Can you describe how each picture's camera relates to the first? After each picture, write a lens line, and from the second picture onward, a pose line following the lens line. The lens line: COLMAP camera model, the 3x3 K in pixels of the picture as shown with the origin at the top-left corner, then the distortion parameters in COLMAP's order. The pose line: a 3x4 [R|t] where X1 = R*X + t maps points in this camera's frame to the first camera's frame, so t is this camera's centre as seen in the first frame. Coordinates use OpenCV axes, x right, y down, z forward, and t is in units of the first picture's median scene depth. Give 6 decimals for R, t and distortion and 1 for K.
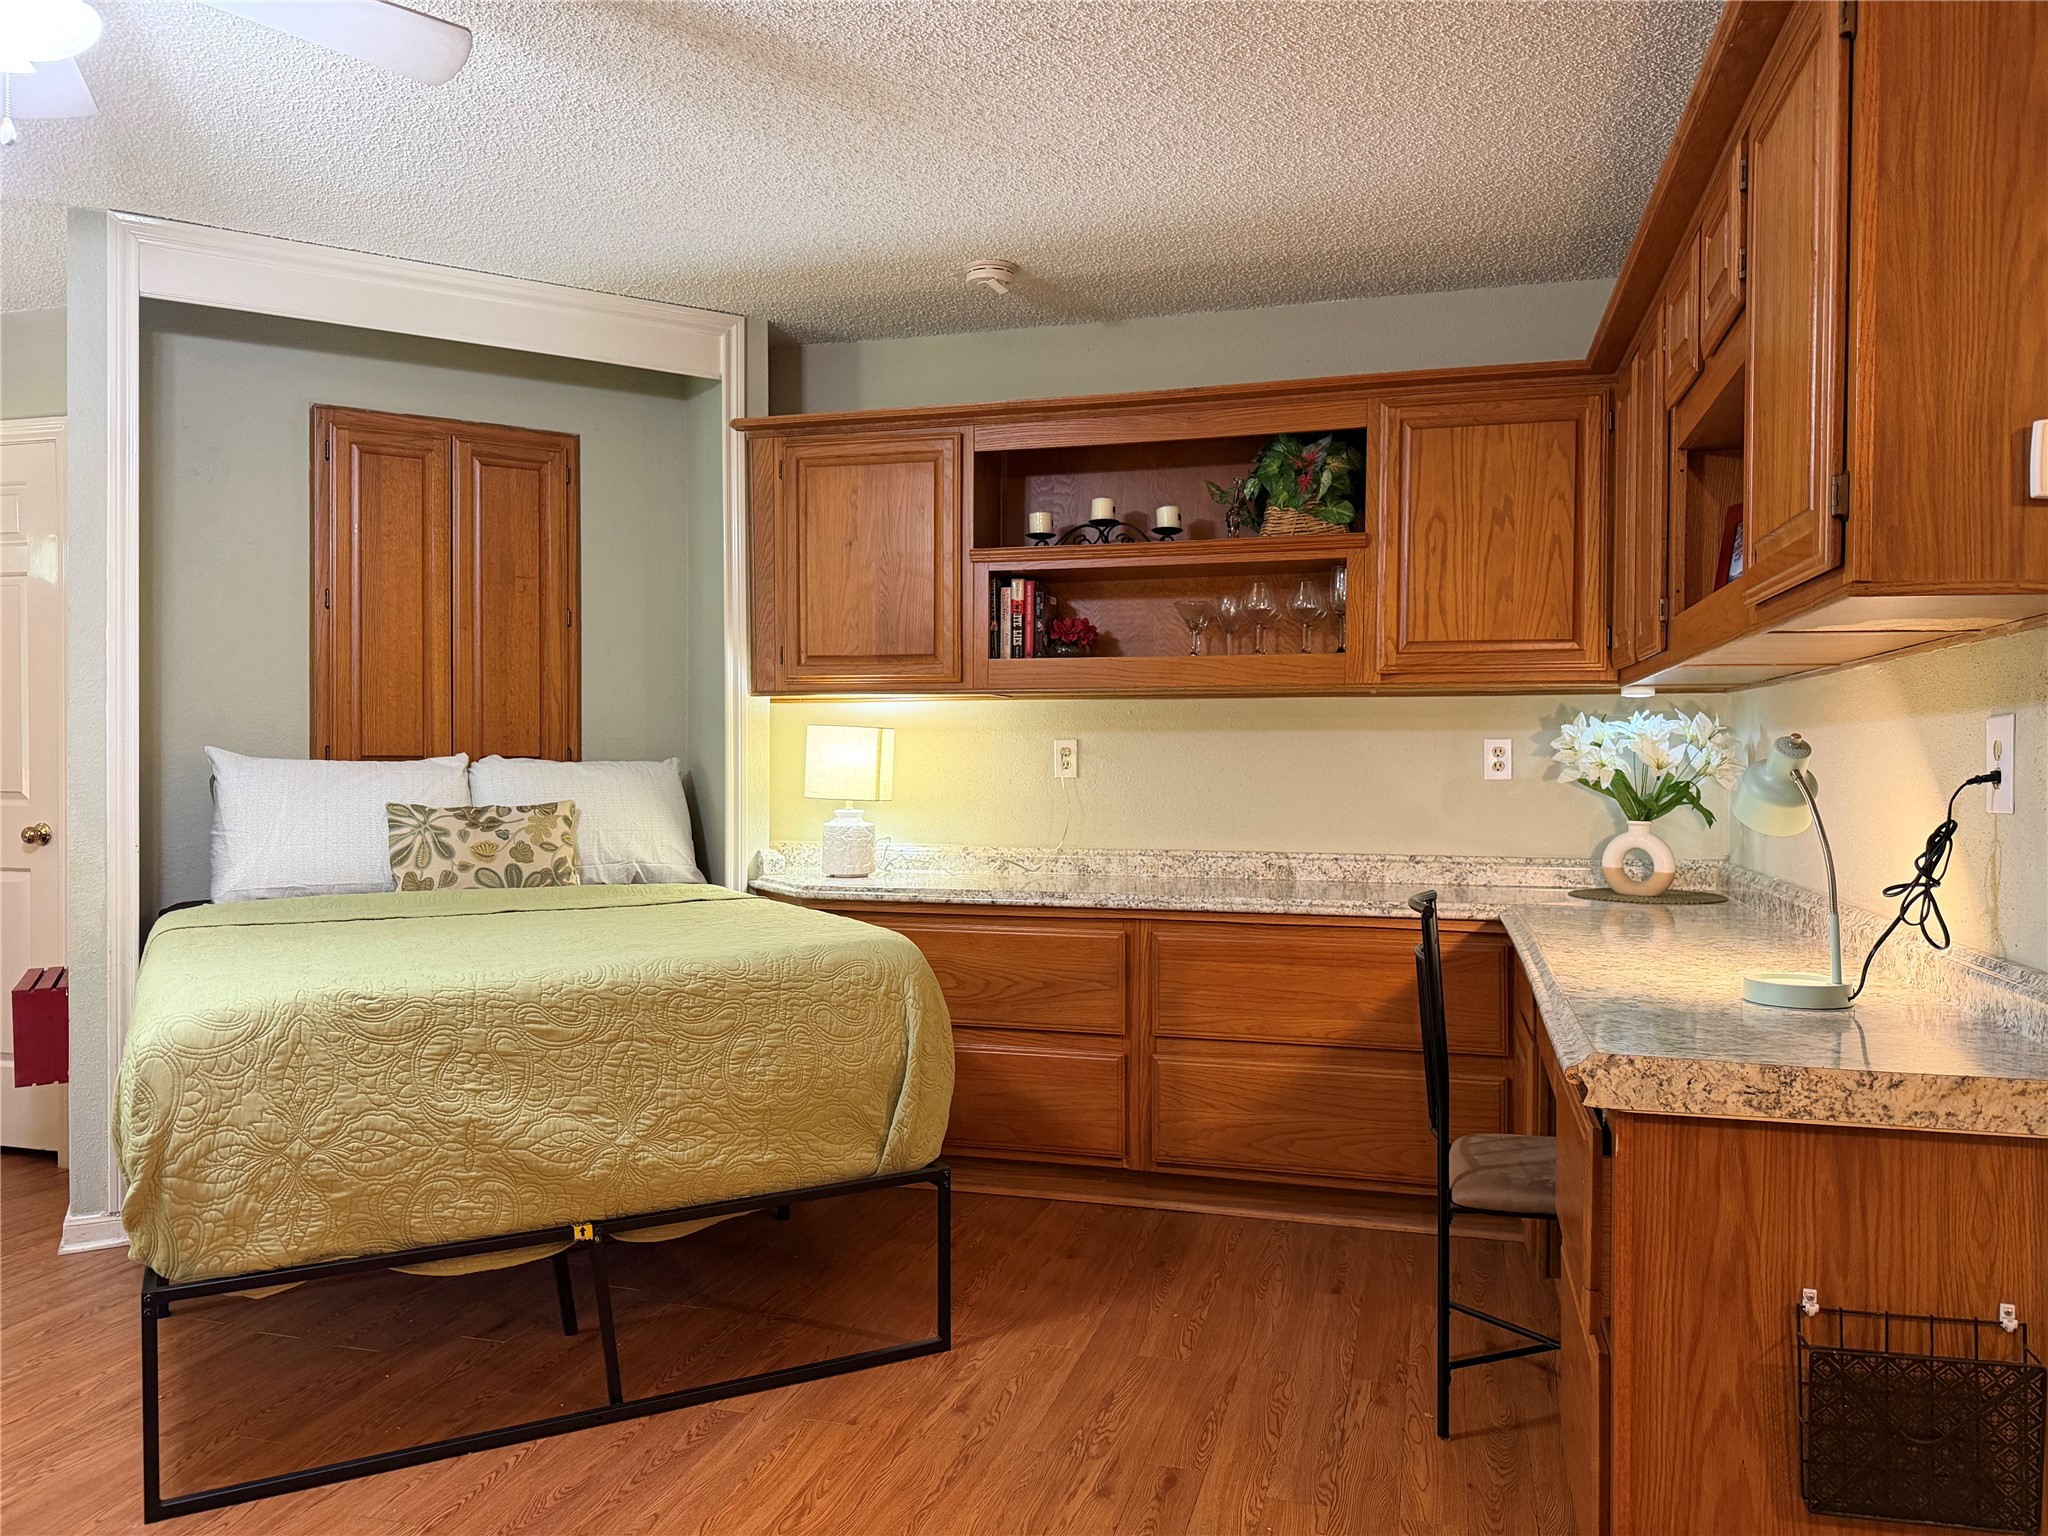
lens RADIAL K [[1454.8, 0, 1024.0], [0, 1454.8, 768.0], [0, 0, 1]] dist [0.083858, -0.091923]
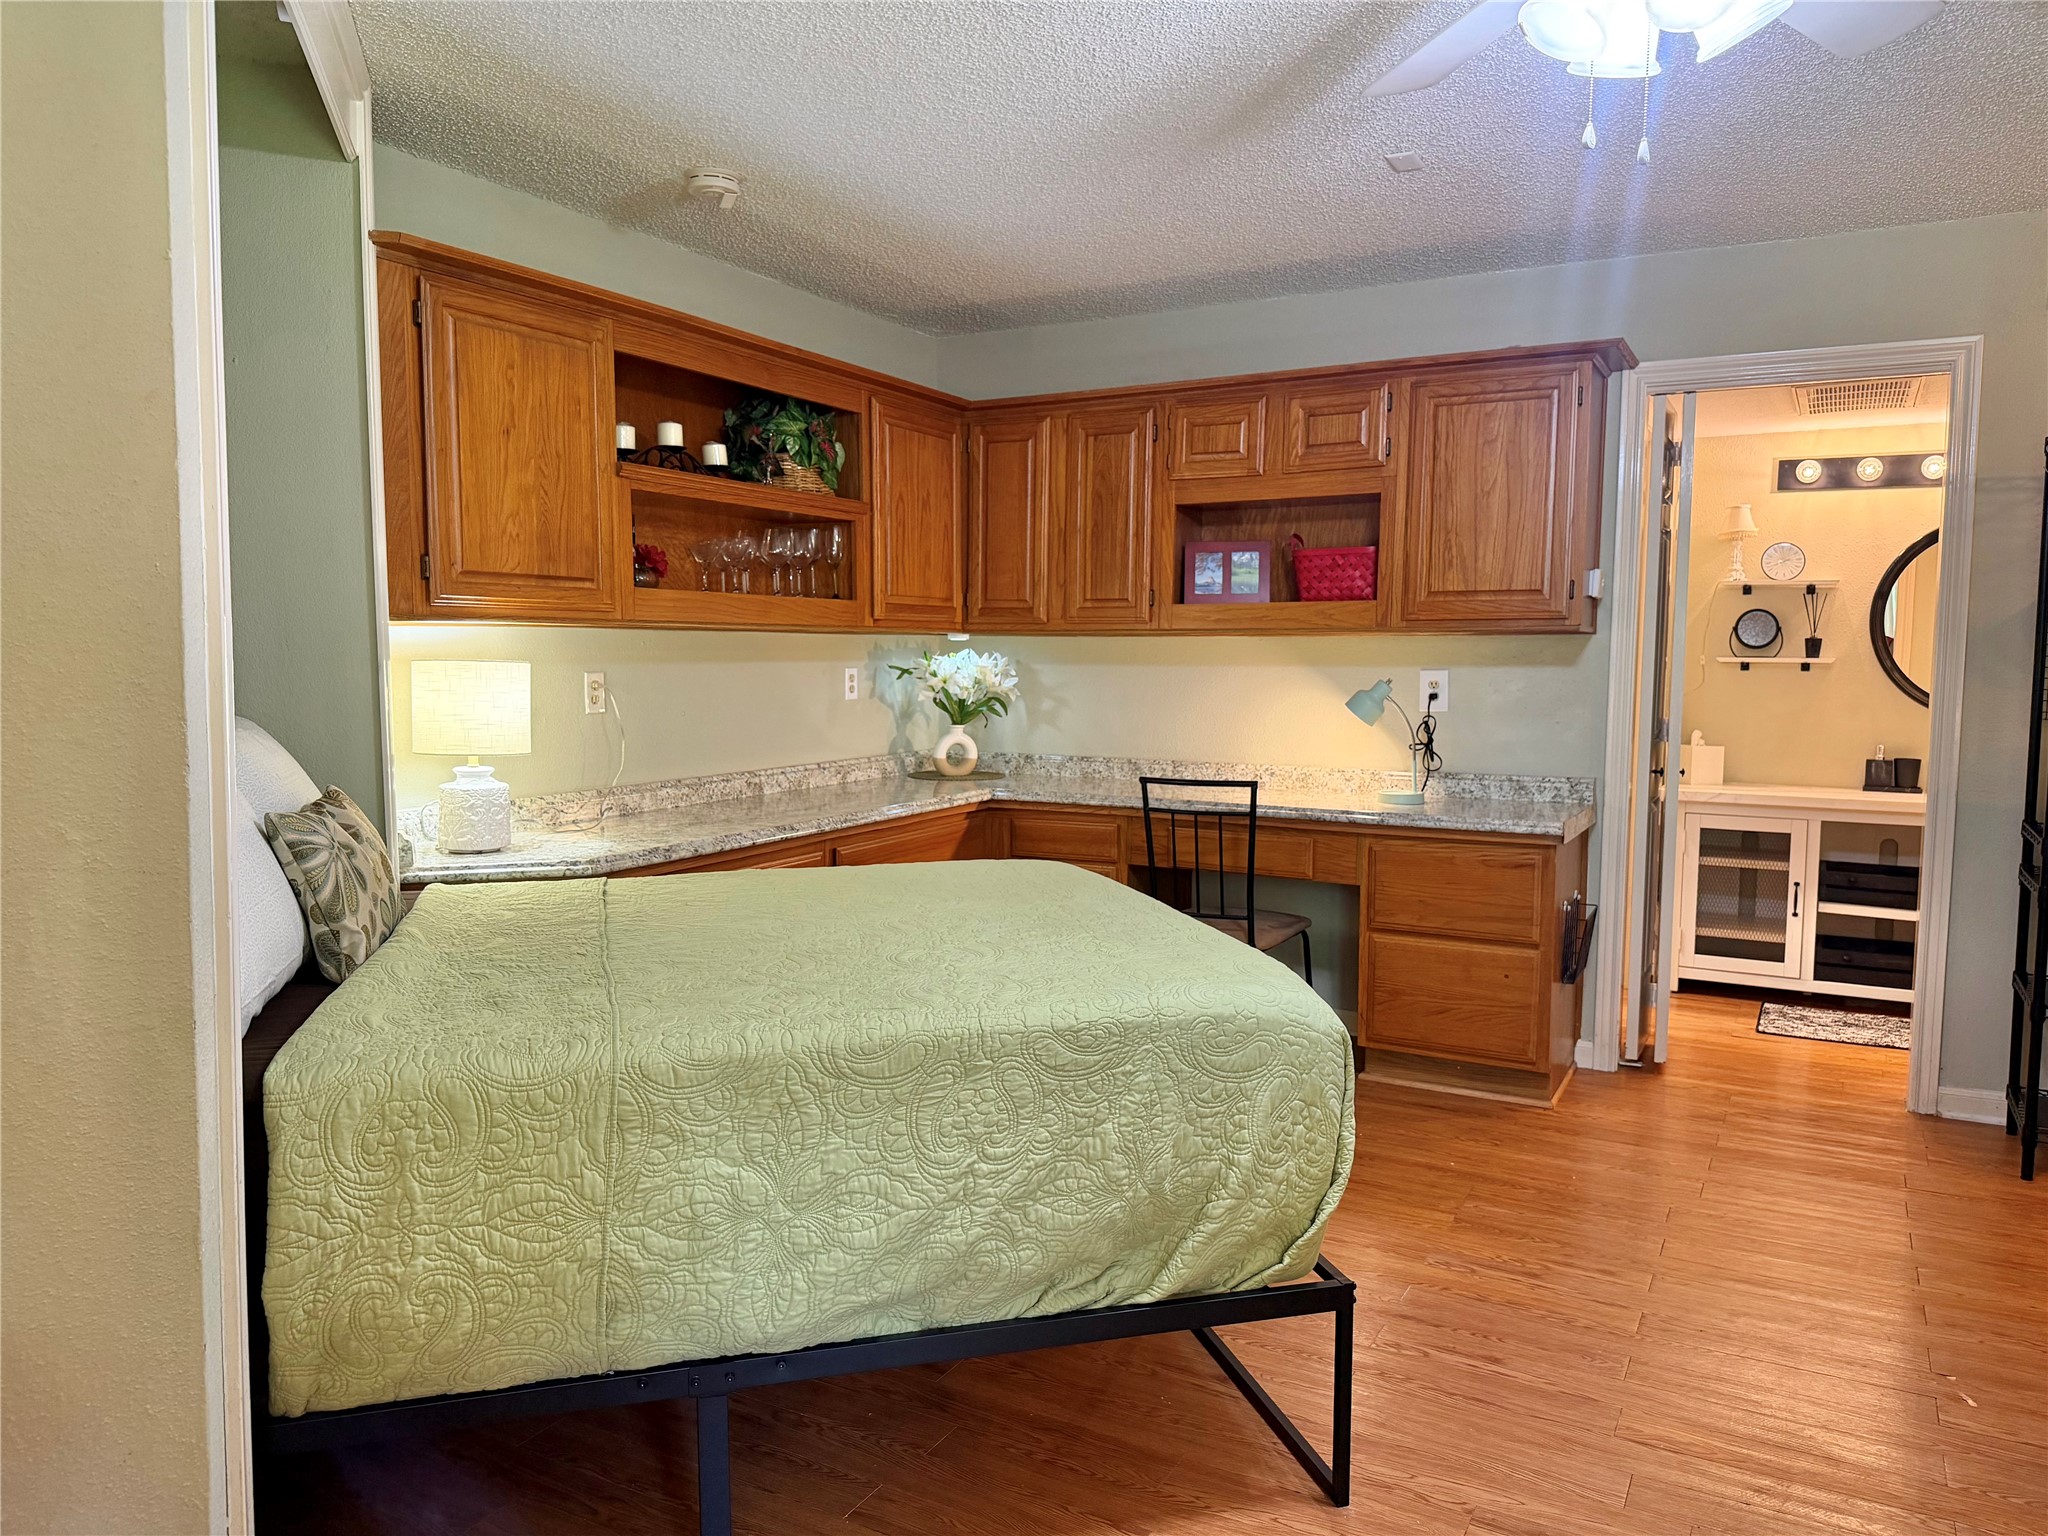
lens RADIAL K [[1425.5, 0, 1020.2], [0, 1425.5, 781.0], [0, 0, 1]] dist [0.110728, -0.164884]
pose [[0.216785, -0.093958, 0.971687, -0.931783], [0.002602, 0.995410, 0.095671, -0.043370], [-0.976216, -0.018211, 0.216035, 0.613590]]
